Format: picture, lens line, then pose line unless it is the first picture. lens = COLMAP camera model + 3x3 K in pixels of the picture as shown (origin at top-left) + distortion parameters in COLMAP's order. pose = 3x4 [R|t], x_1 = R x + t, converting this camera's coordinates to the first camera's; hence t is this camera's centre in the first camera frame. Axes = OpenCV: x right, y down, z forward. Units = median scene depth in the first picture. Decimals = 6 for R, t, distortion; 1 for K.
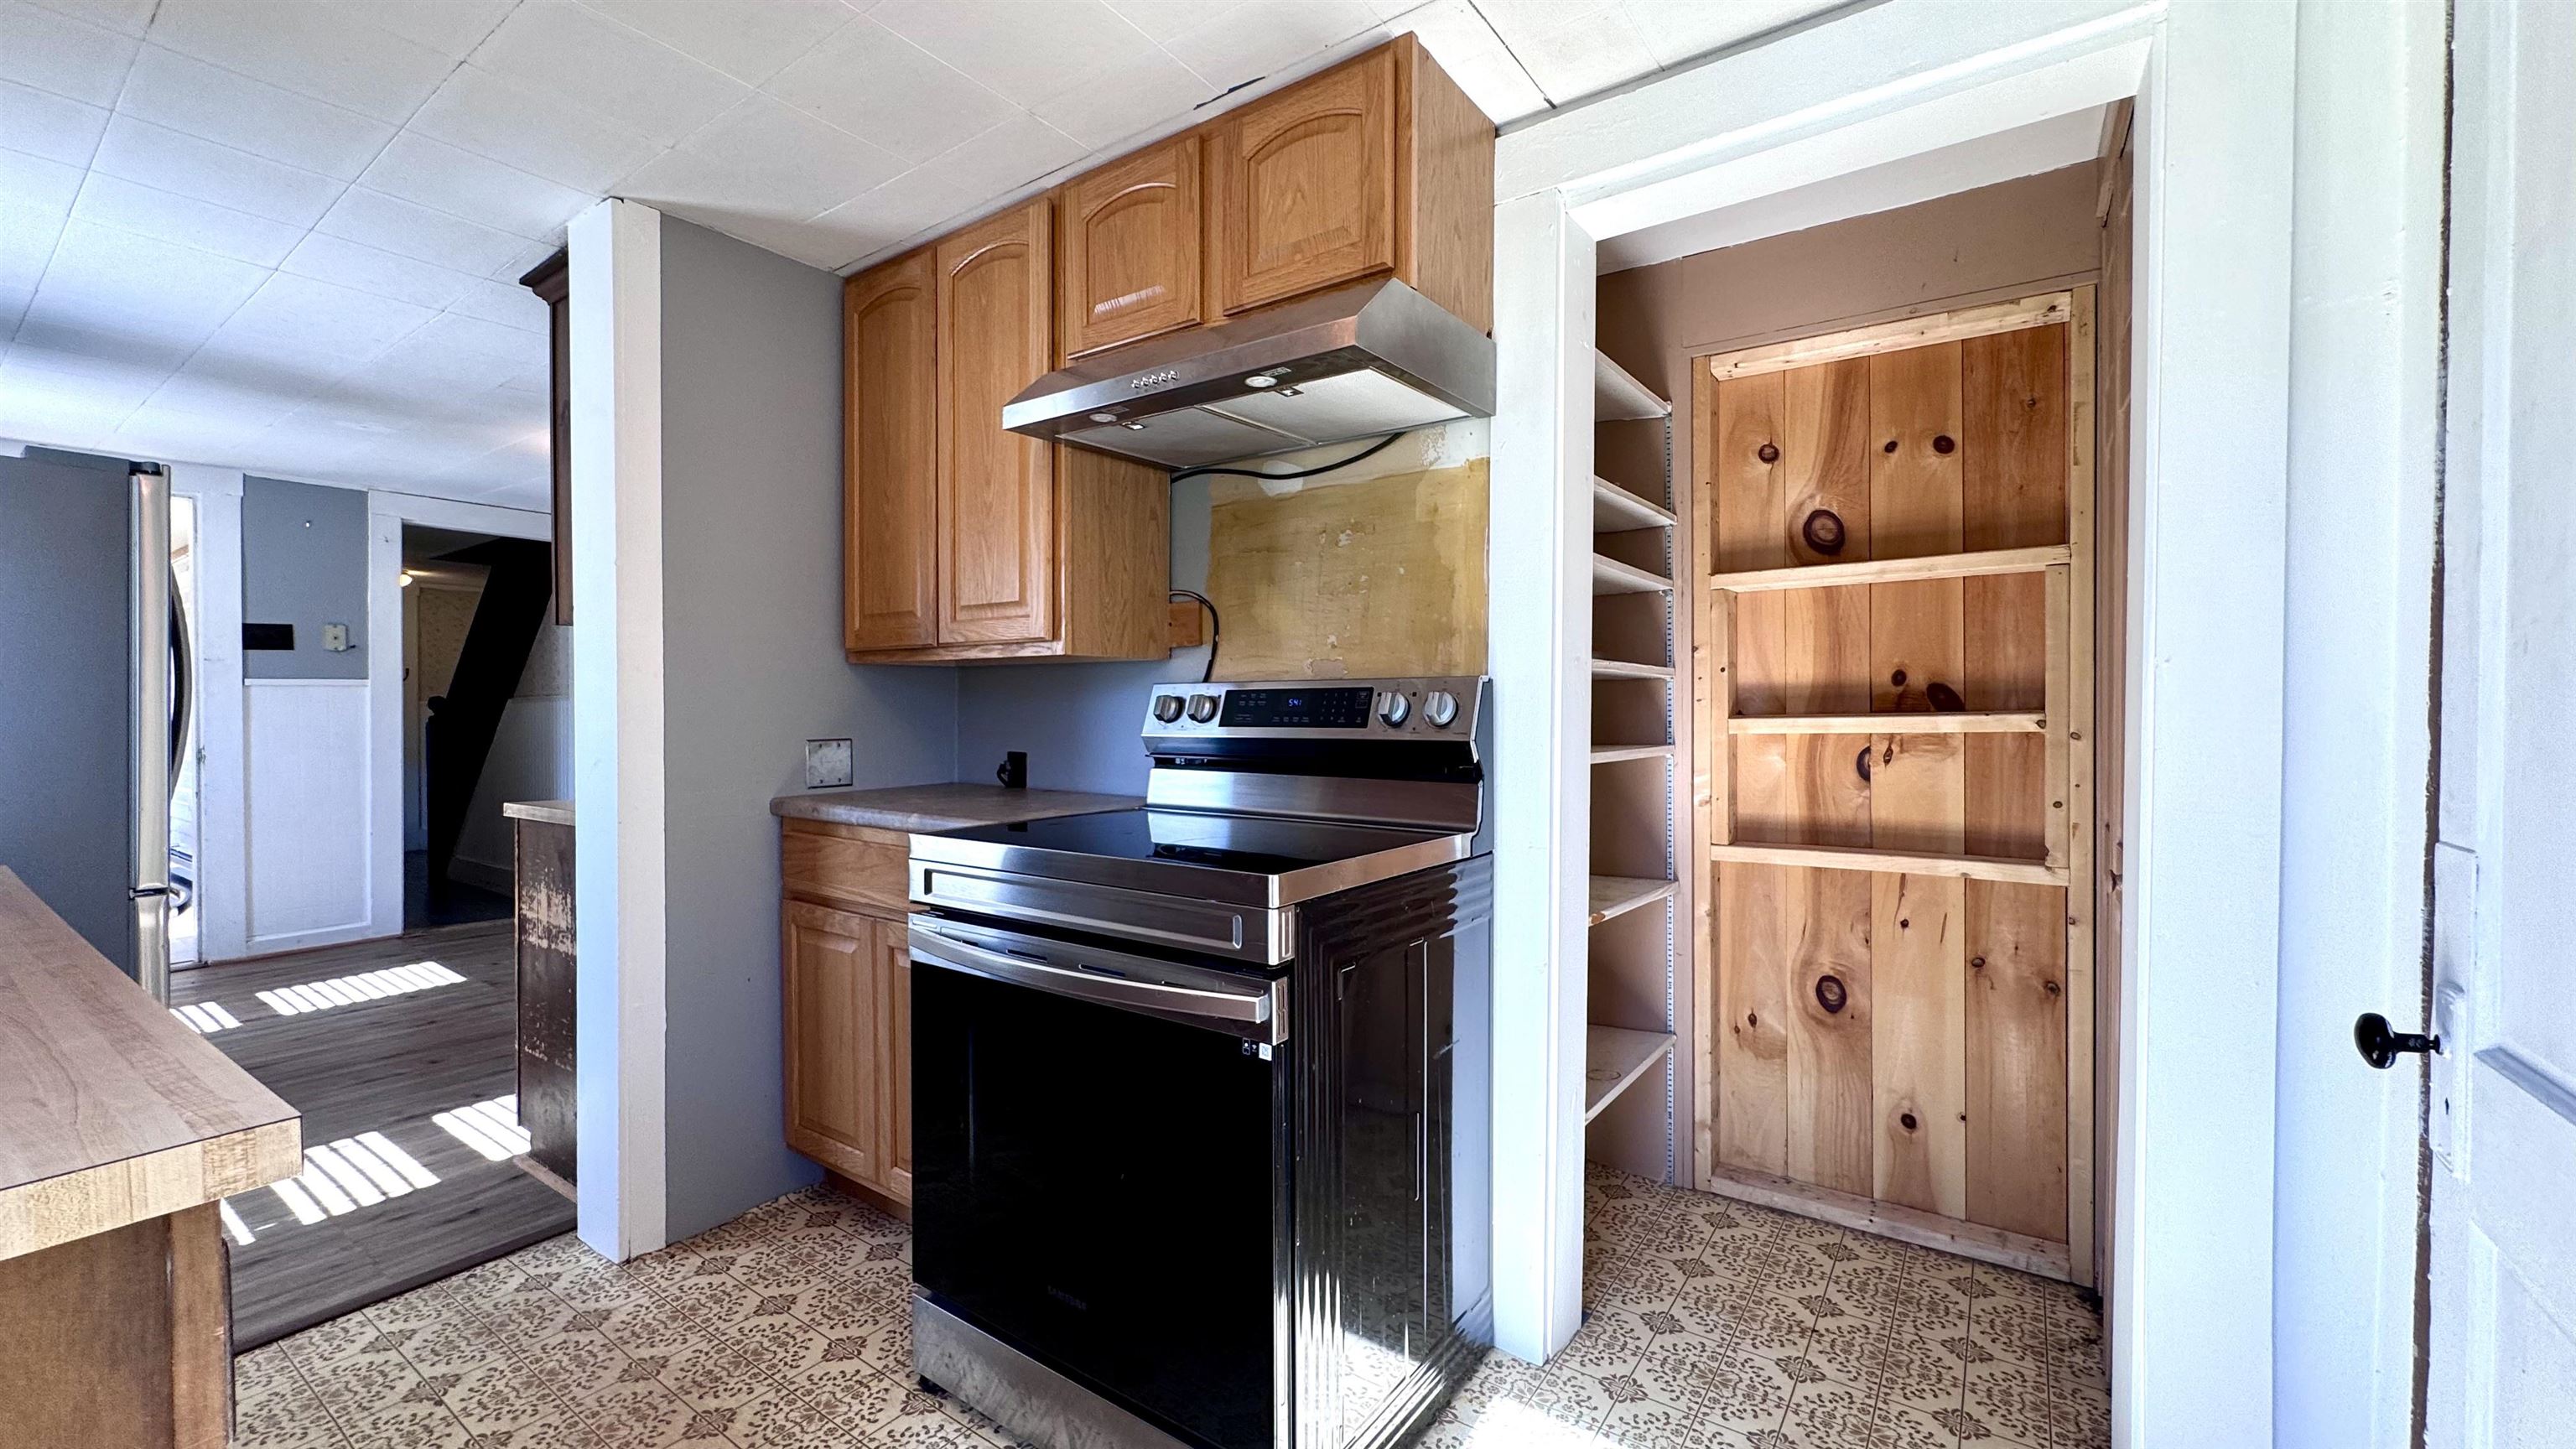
lens RADIAL K [[1030.5, 0, 1286.1], [0, 1030.5, 715.2], [0, 0, 1]] dist [-0.002775, 0.000553]
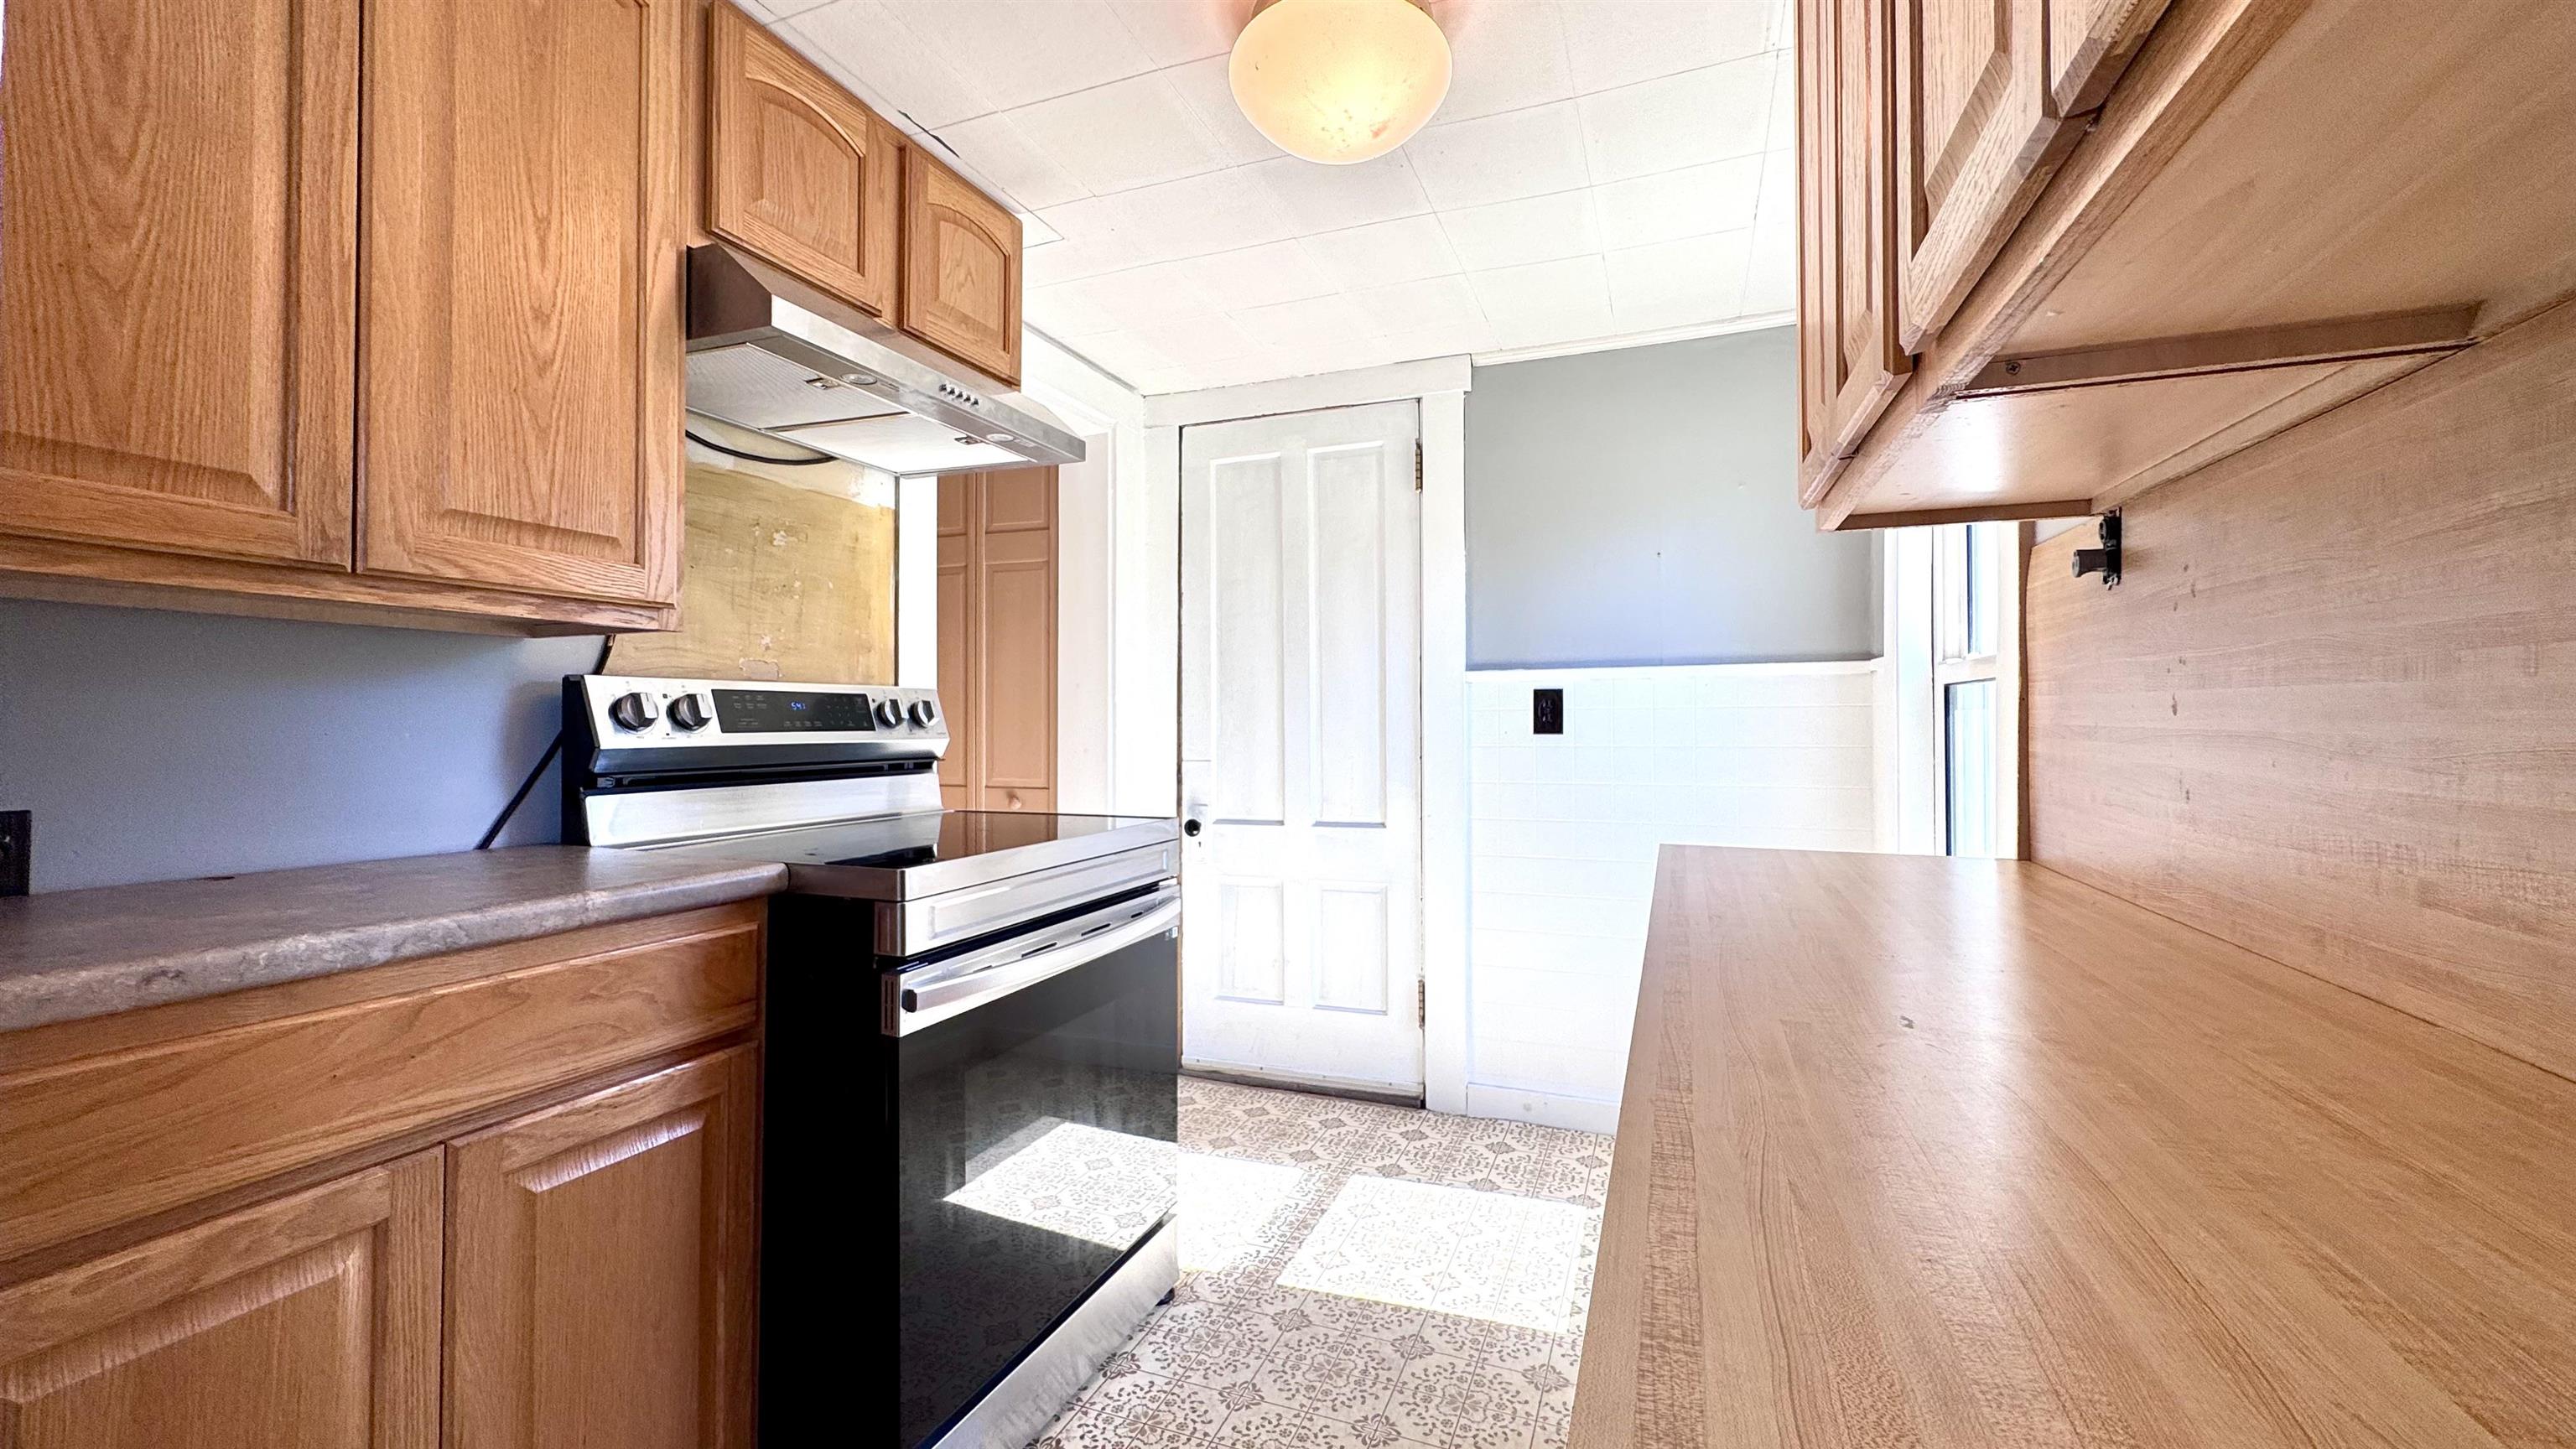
lens RADIAL K [[1030.5, 0, 1286.1], [0, 1030.5, 715.2], [0, 0, 1]] dist [-0.002775, 0.000553]
pose [[-0.246877, 0.011624, 0.968977, -0.998680], [0.008841, 0.999913, -0.009743, 0.009213], [-0.969007, 0.006161, -0.246958, 0.772777]]
